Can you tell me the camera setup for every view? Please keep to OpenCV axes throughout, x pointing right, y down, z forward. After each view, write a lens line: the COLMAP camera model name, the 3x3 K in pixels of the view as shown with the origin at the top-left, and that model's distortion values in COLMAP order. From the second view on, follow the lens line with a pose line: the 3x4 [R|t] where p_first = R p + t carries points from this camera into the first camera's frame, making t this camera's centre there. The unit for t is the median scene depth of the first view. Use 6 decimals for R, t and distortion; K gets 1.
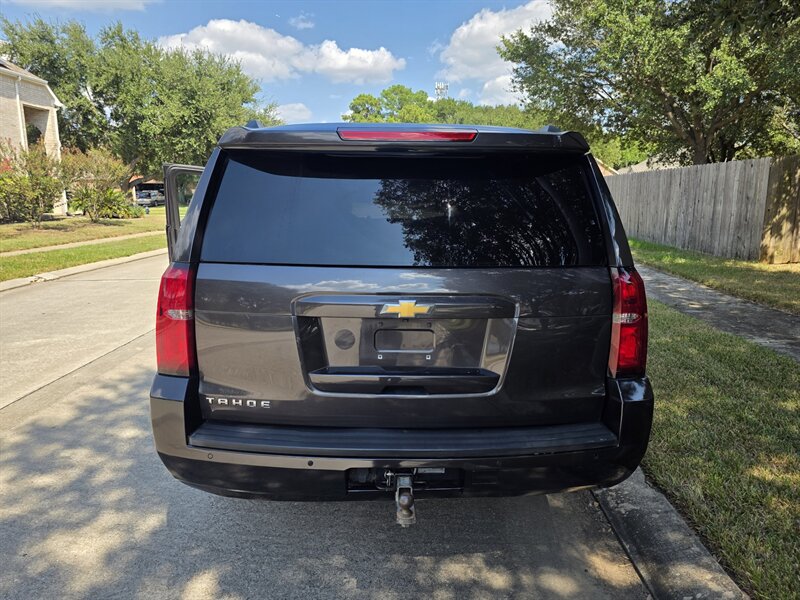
lens RADIAL K [[536.9, 0, 396.7], [0, 536.9, 281.4], [0, 0, 1]] dist [0.042862, -0.034327]
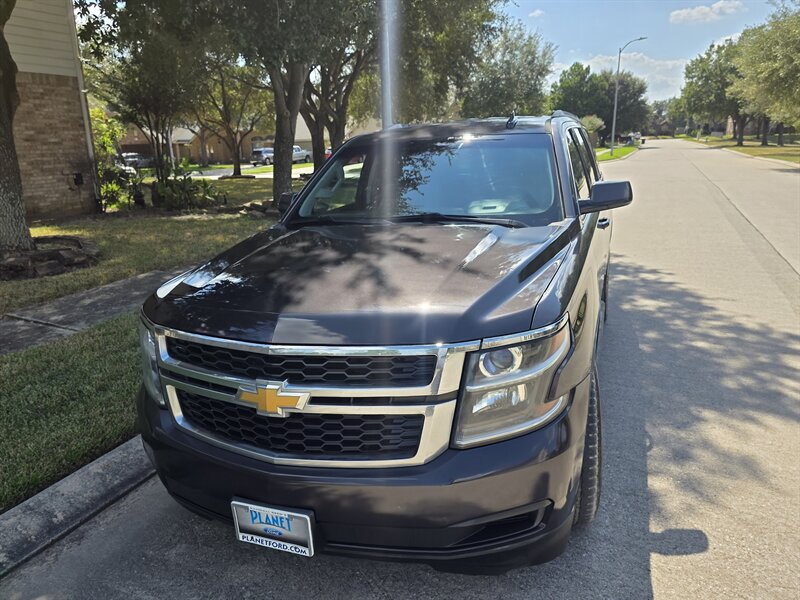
lens RADIAL K [[536.9, 0, 395.5], [0, 536.9, 307.2], [0, 0, 1]] dist [0.042862, -0.034327]
pose [[-0.913816, -0.075100, 0.399125, -0.361452], [0.107952, 0.902484, 0.416976, -0.411505], [-0.391519, 0.424125, -0.816597, 2.375581]]
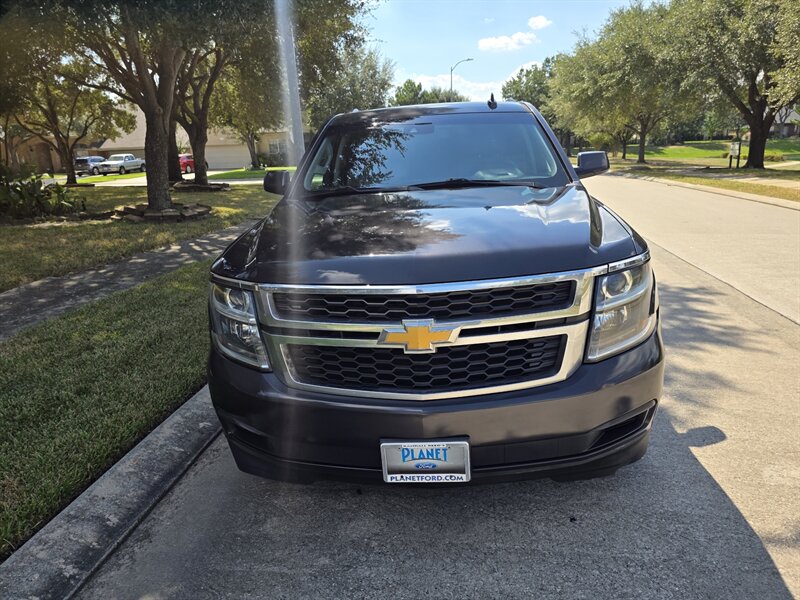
lens RADIAL K [[536.9, 0, 387.8], [0, 536.9, 300.6], [0, 0, 1]] dist [0.042862, -0.034327]
pose [[-0.991119, 0.006735, 0.132805, -0.066049], [0.061164, 0.909886, 0.410325, -0.384882], [-0.118074, 0.414804, -0.902217, 2.528791]]
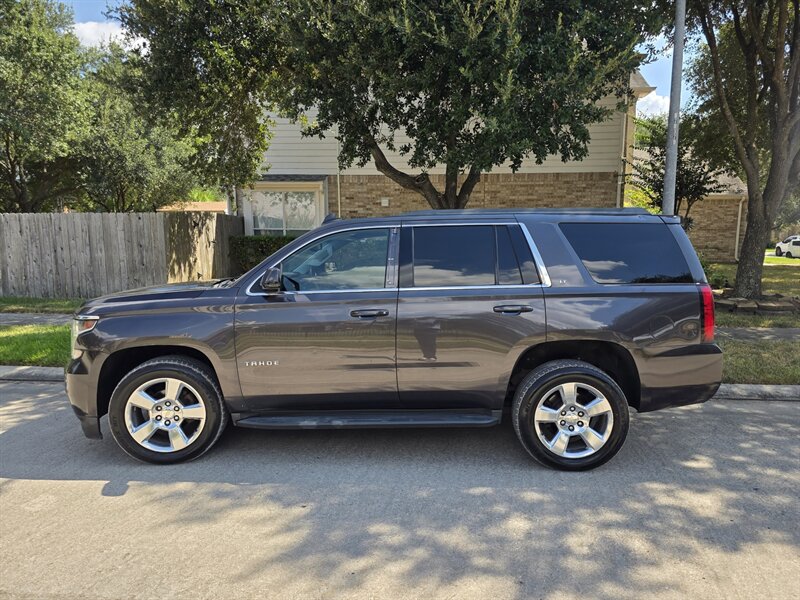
lens RADIAL K [[531.4, 0, 400.9], [0, 531.4, 299.0], [0, 0, 1]] dist [0.041196, -0.012480]
pose [[0.073725, -0.107774, 0.991438, -1.388854], [0.155683, 0.983199, 0.095301, -0.194906], [-0.985052, 0.147324, 0.089265, 1.113197]]
